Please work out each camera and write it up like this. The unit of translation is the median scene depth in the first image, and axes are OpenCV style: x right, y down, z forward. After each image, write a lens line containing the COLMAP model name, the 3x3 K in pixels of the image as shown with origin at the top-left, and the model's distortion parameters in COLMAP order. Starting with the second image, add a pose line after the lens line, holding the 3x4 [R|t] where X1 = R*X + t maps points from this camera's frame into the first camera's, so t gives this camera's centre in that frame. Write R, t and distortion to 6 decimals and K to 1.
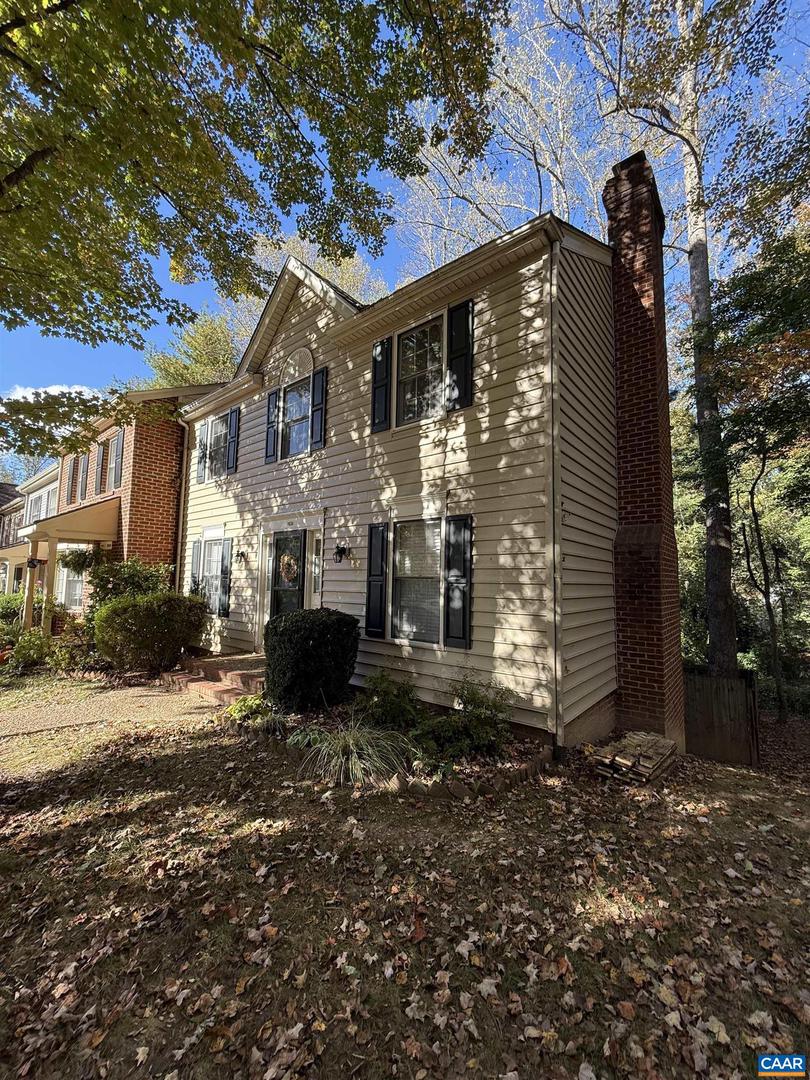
lens RADIAL K [[430.4, 0, 405.0], [0, 430.4, 540.9], [0, 0, 1]] dist [-0.000708, 0.000397]
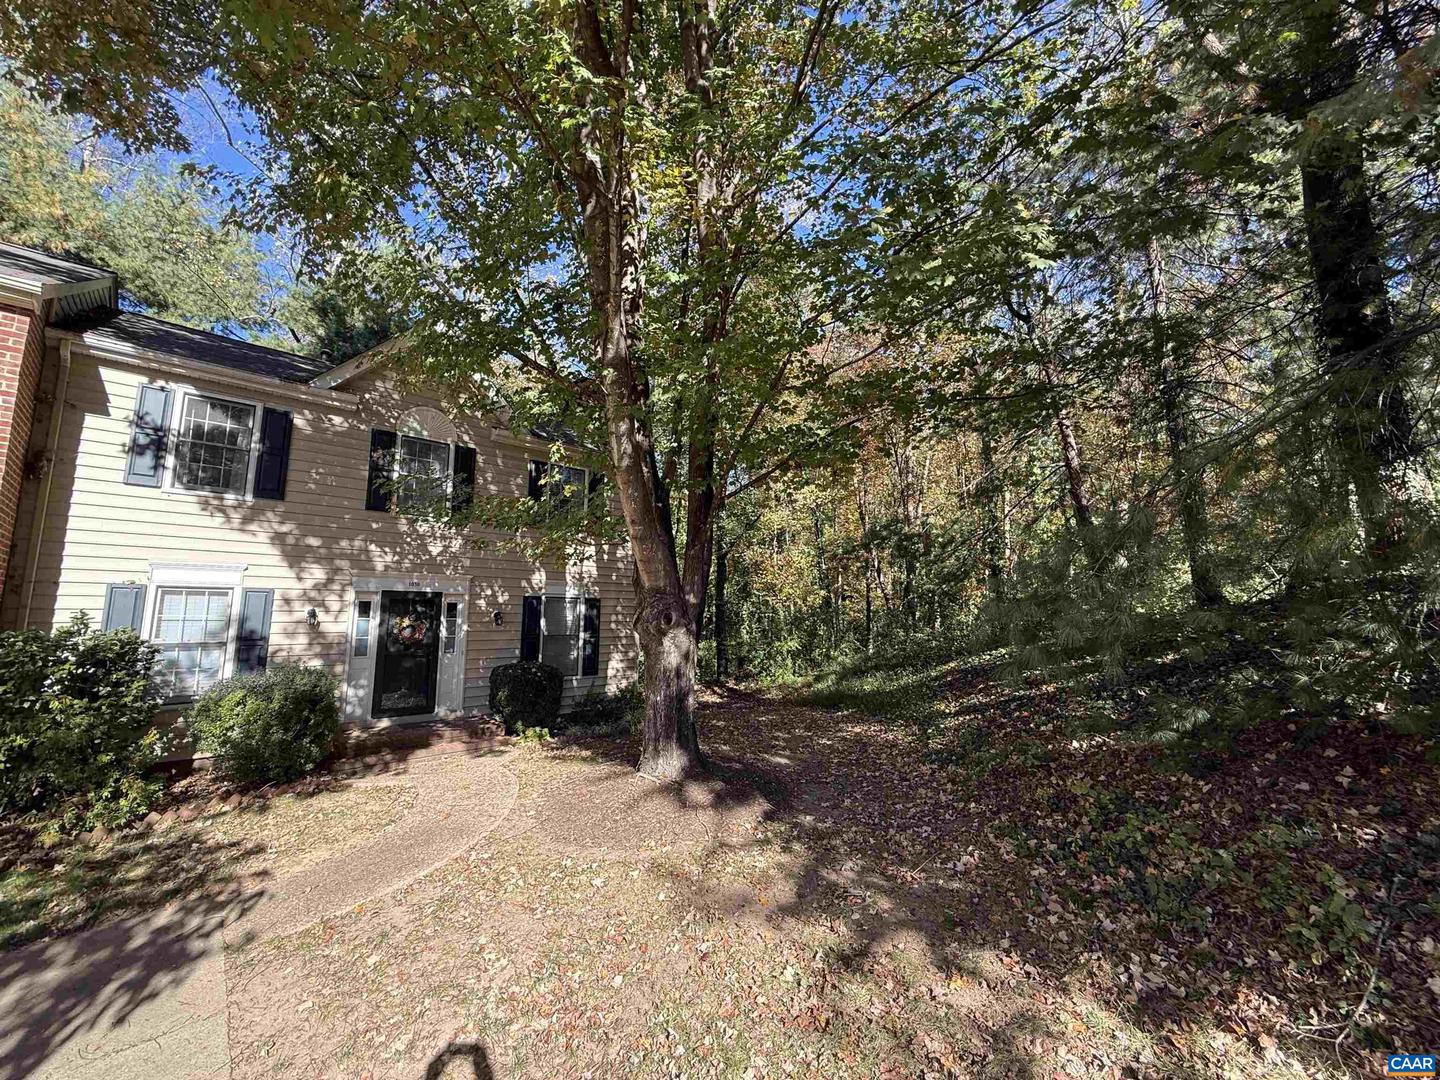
lens RADIAL K [[573.9, 0, 720.0], [0, 573.9, 538.3], [0, 0, 1]] dist [-0.000708, 0.000397]
pose [[0.127344, 0.122268, 0.984294, -1.893531], [-0.091151, 0.989616, -0.111137, -0.084035], [-0.987661, -0.075567, 0.137166, 0.176030]]
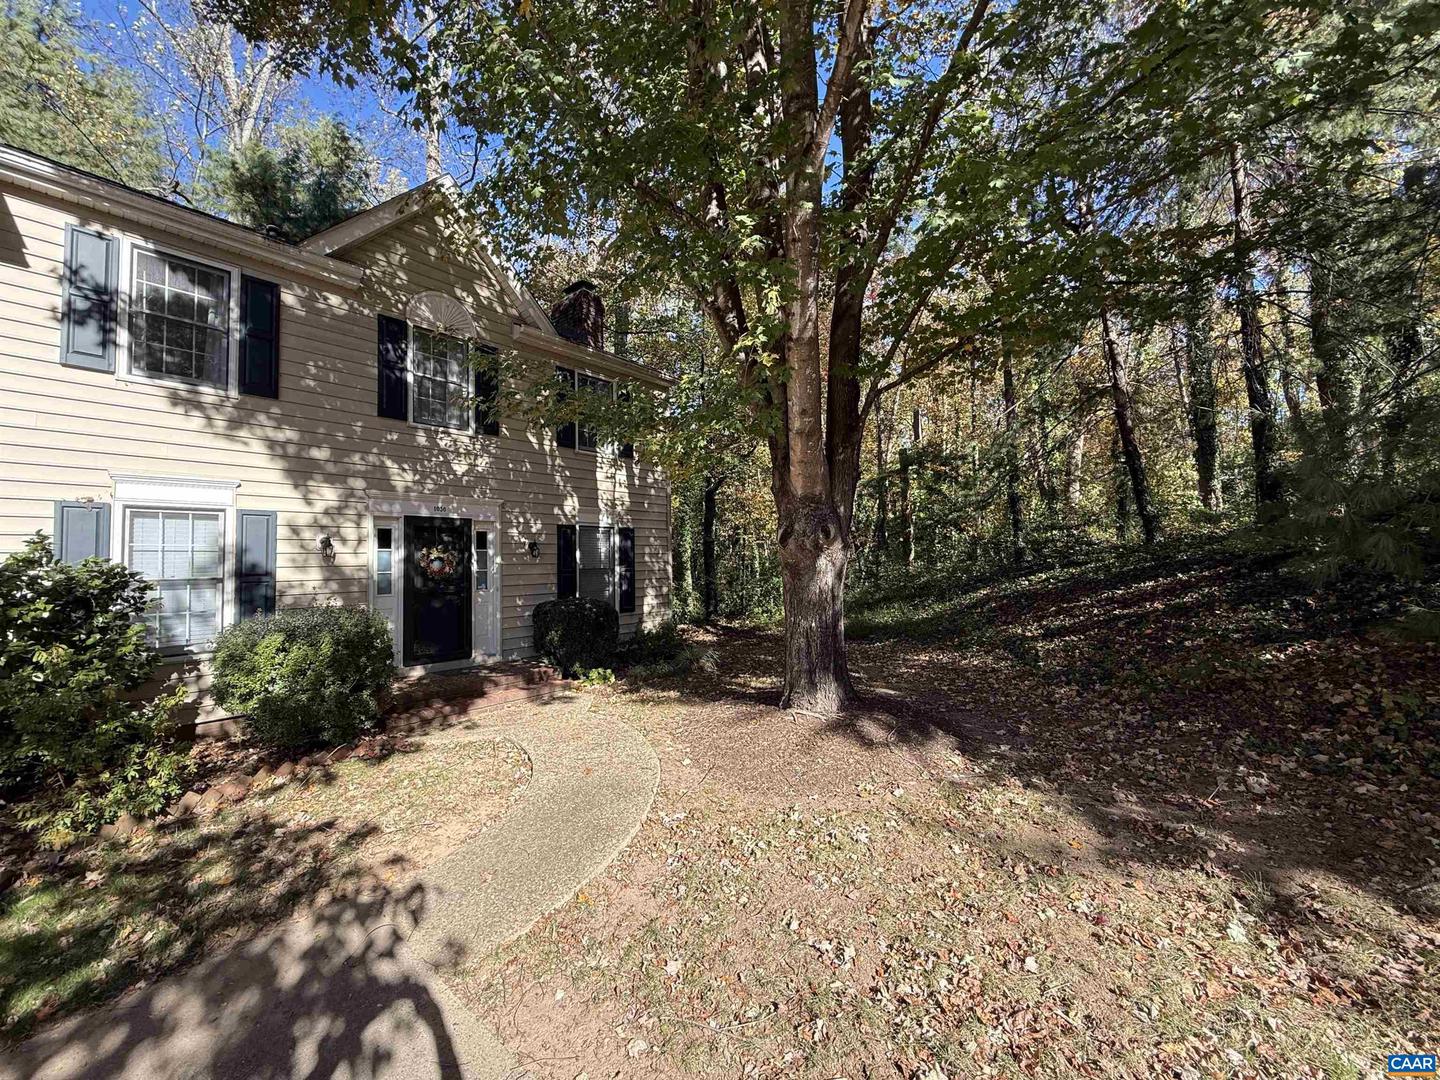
lens RADIAL K [[573.9, 0, 721.7], [0, 573.9, 538.7], [0, 0, 1]] dist [-0.000708, 0.000397]
pose [[0.005364, 0.027053, 0.999620, -1.737689], [-0.073313, 0.996955, -0.026587, 0.003177], [-0.997295, -0.073142, 0.007331, 0.575410]]
